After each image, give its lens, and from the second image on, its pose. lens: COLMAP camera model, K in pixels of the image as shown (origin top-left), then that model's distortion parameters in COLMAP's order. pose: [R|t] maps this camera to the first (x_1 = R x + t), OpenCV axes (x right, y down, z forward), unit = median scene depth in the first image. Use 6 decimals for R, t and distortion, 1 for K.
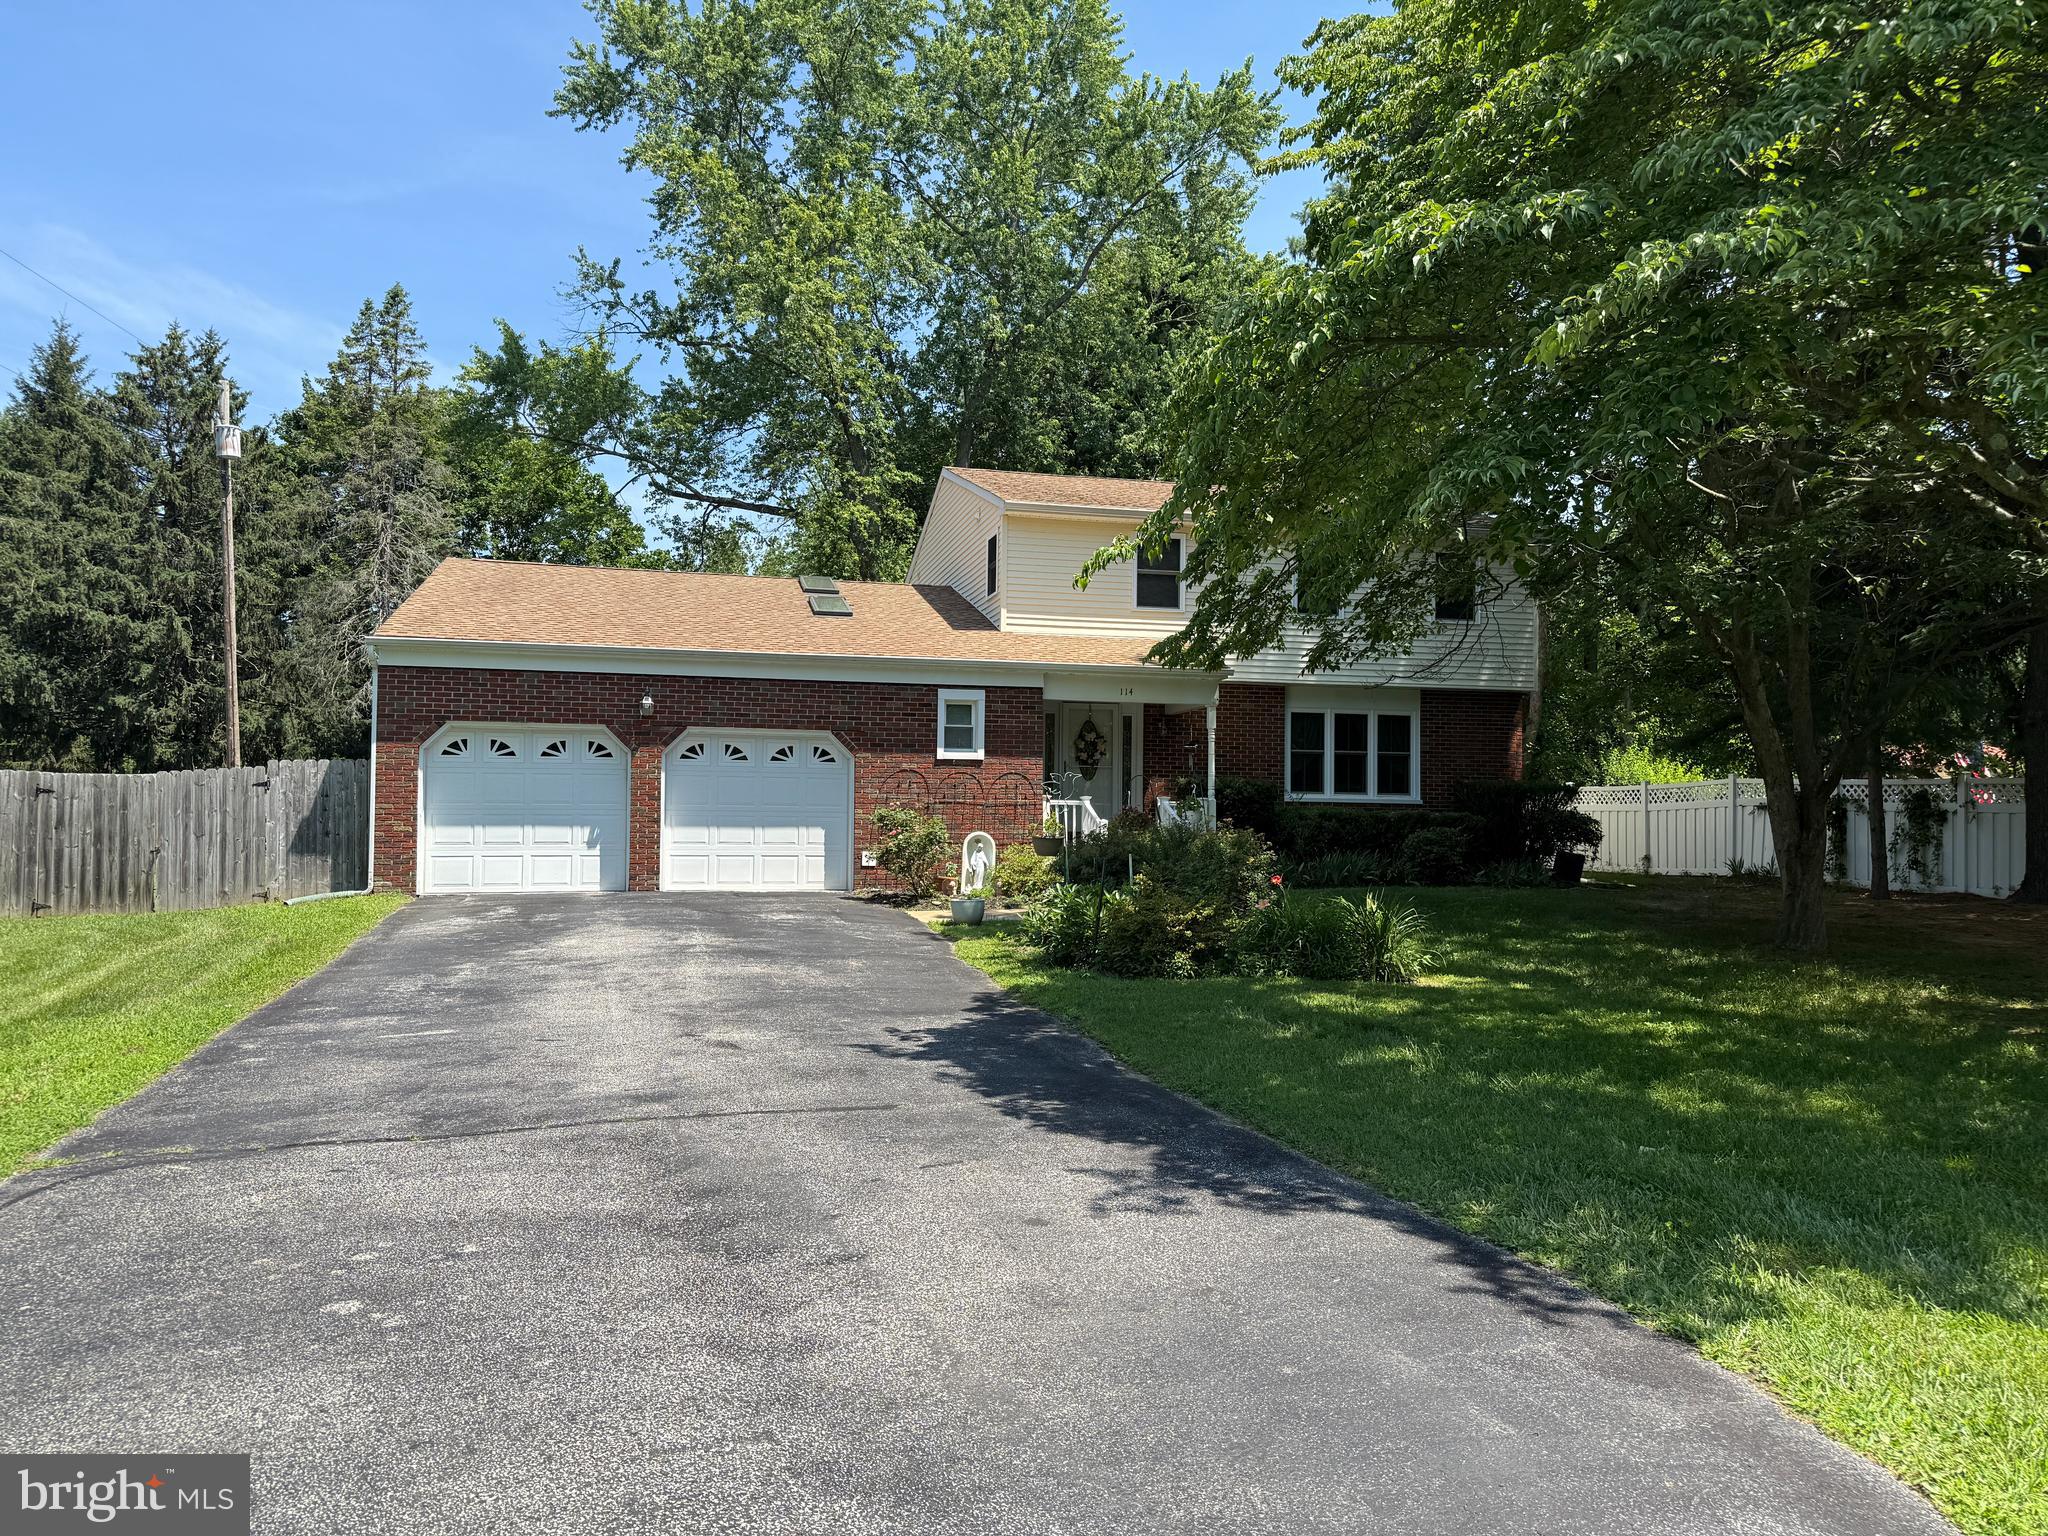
lens RADIAL K [[1437.5, 0, 1034.1], [0, 1437.5, 773.7], [0, 0, 1]] dist [0.052740, -0.067312]
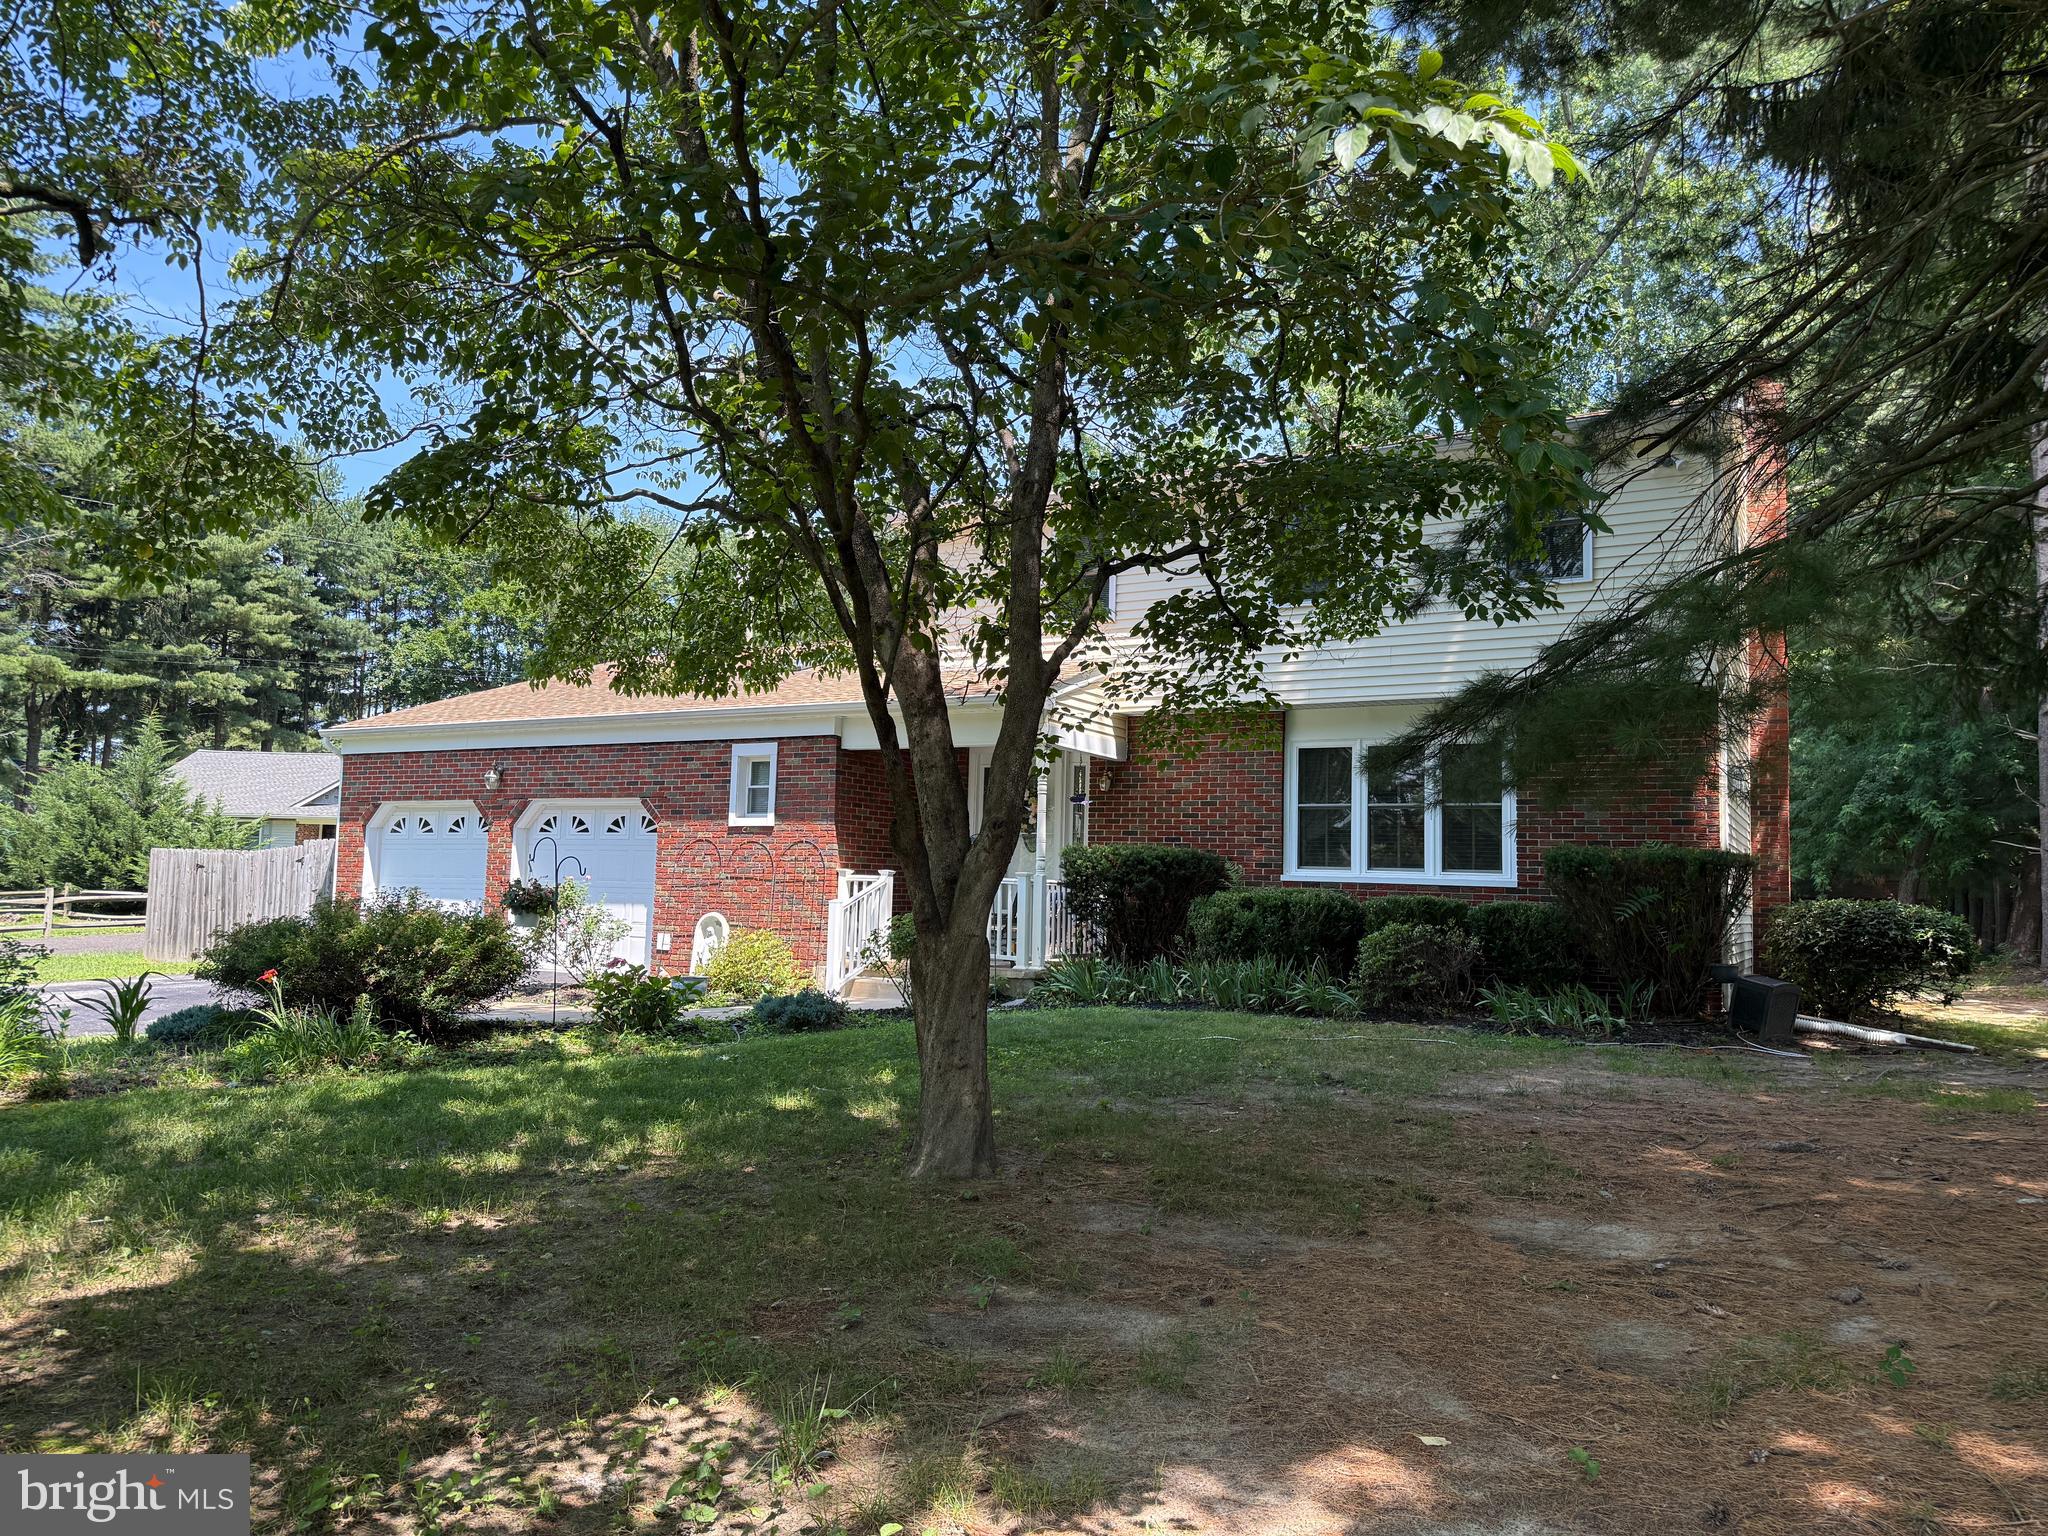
lens RADIAL K [[1437.5, 0, 1031.5], [0, 1437.5, 768.9], [0, 0, 1]] dist [0.052740, -0.067312]
pose [[0.722700, -0.050647, -0.689304, 0.547850], [0.003959, 0.997599, -0.069147, 0.012935], [0.691151, 0.047243, 0.721165, 0.425094]]
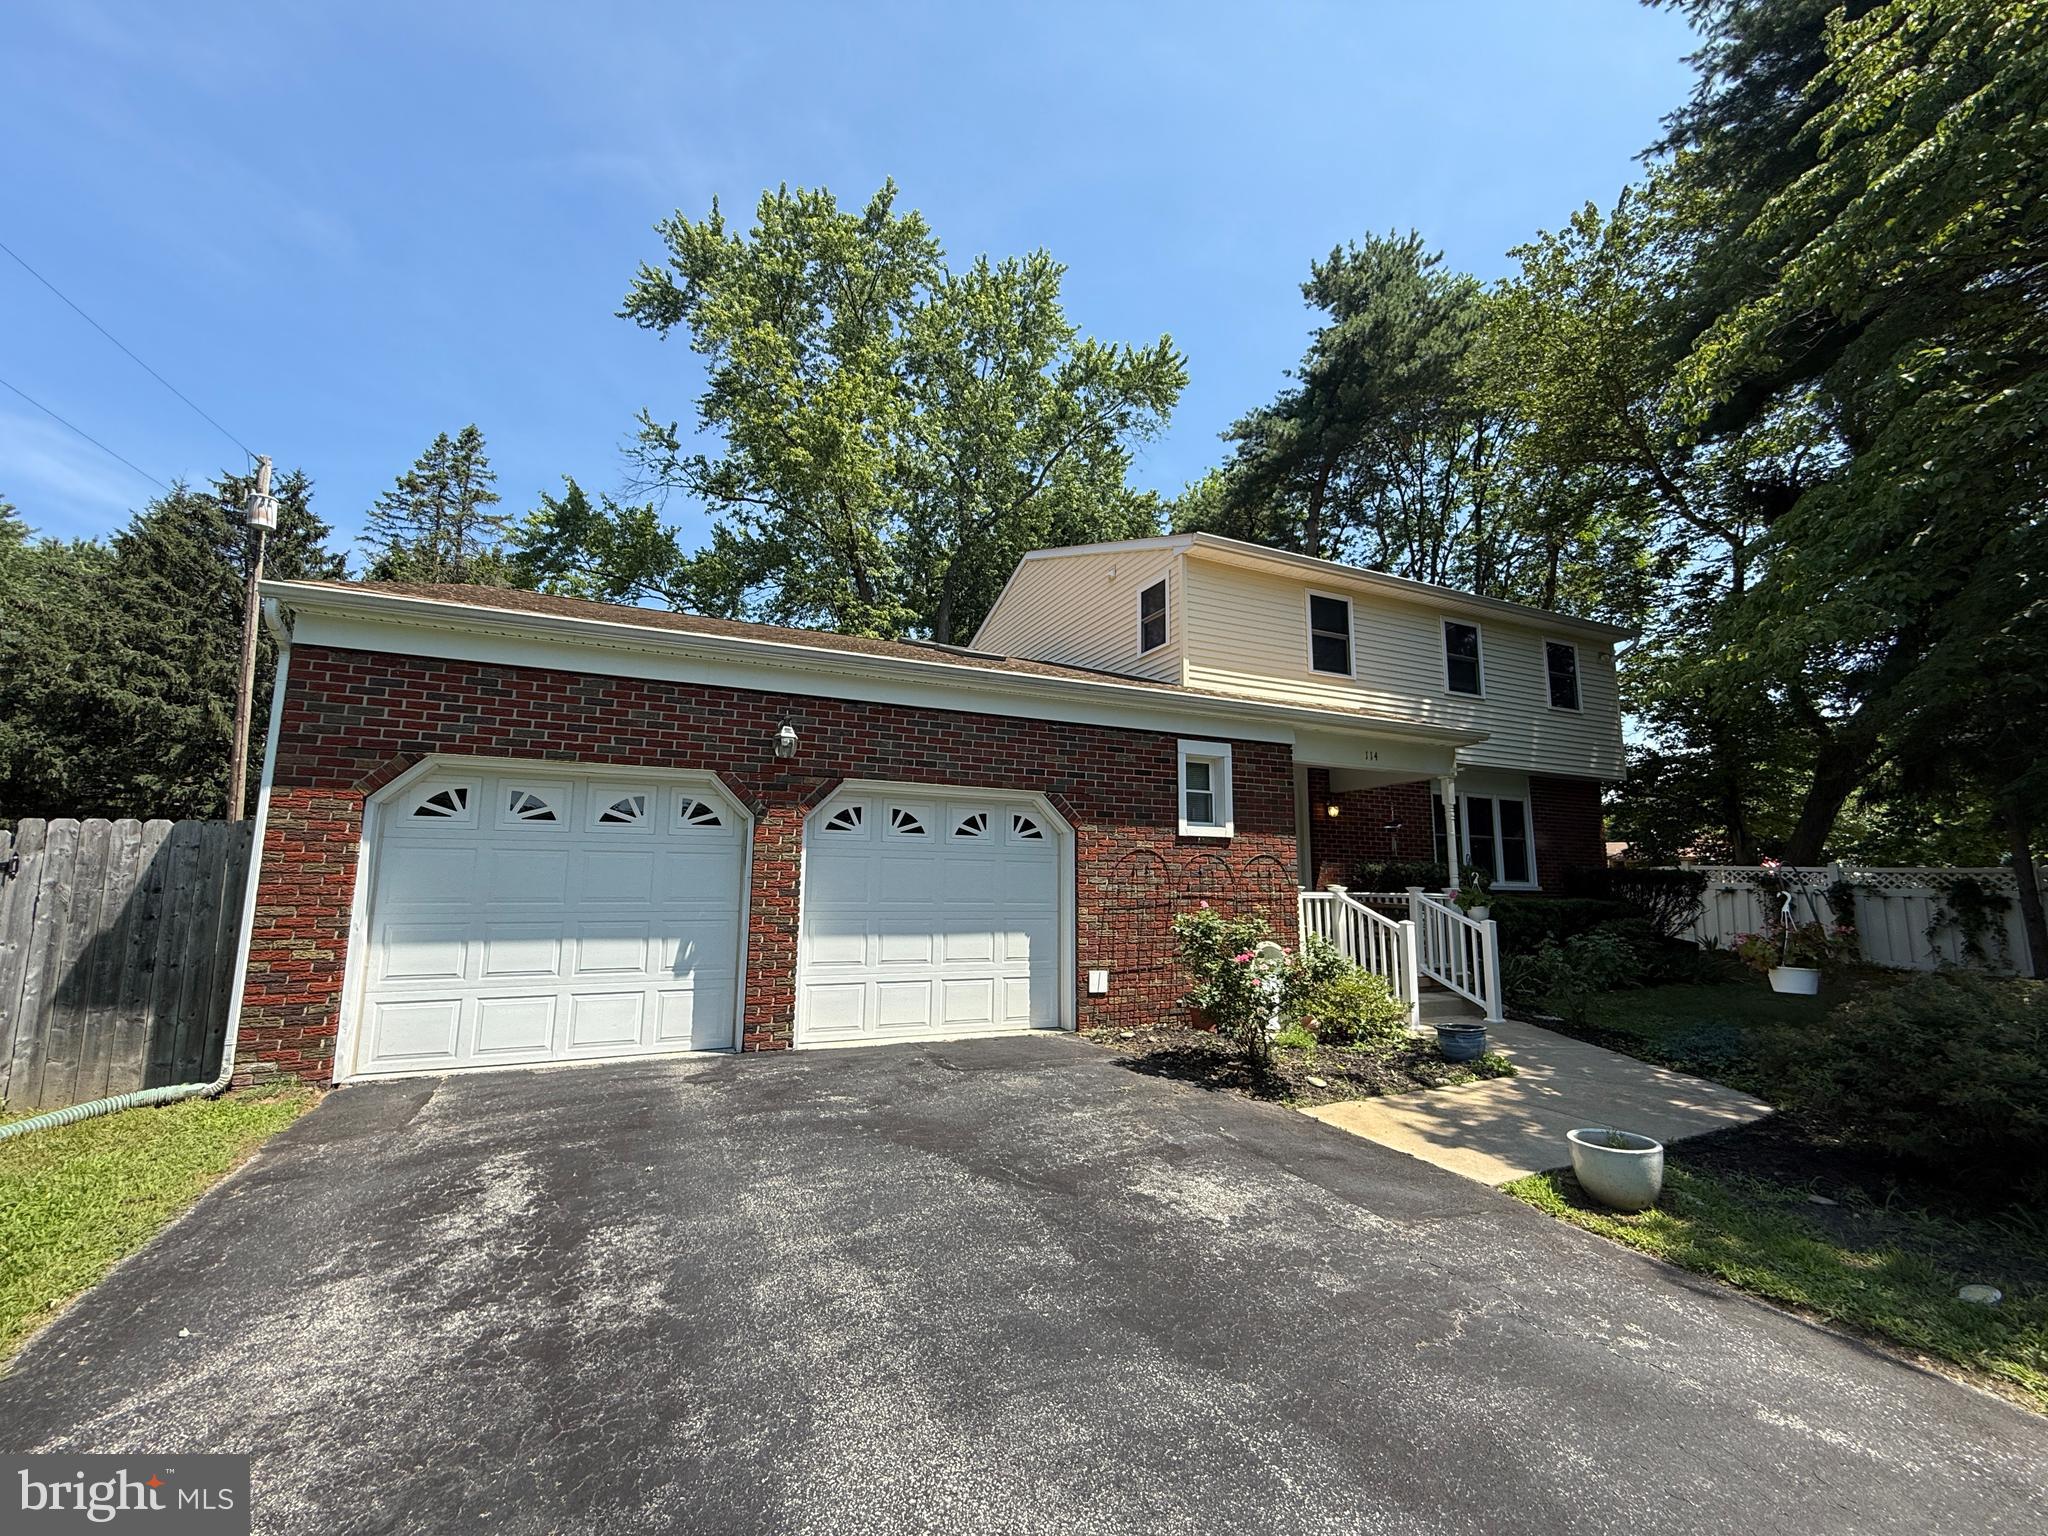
lens RADIAL K [[820.2, 0, 1015.7], [0, 820.2, 767.7], [0, 0, 1]] dist [-0.003907, 0.000943]
pose [[0.985895, 0.025107, 0.165470, -0.182323], [-0.006753, 0.993847, -0.110559, 0.001598], [-0.167227, 0.107882, 0.979998, 0.509229]]
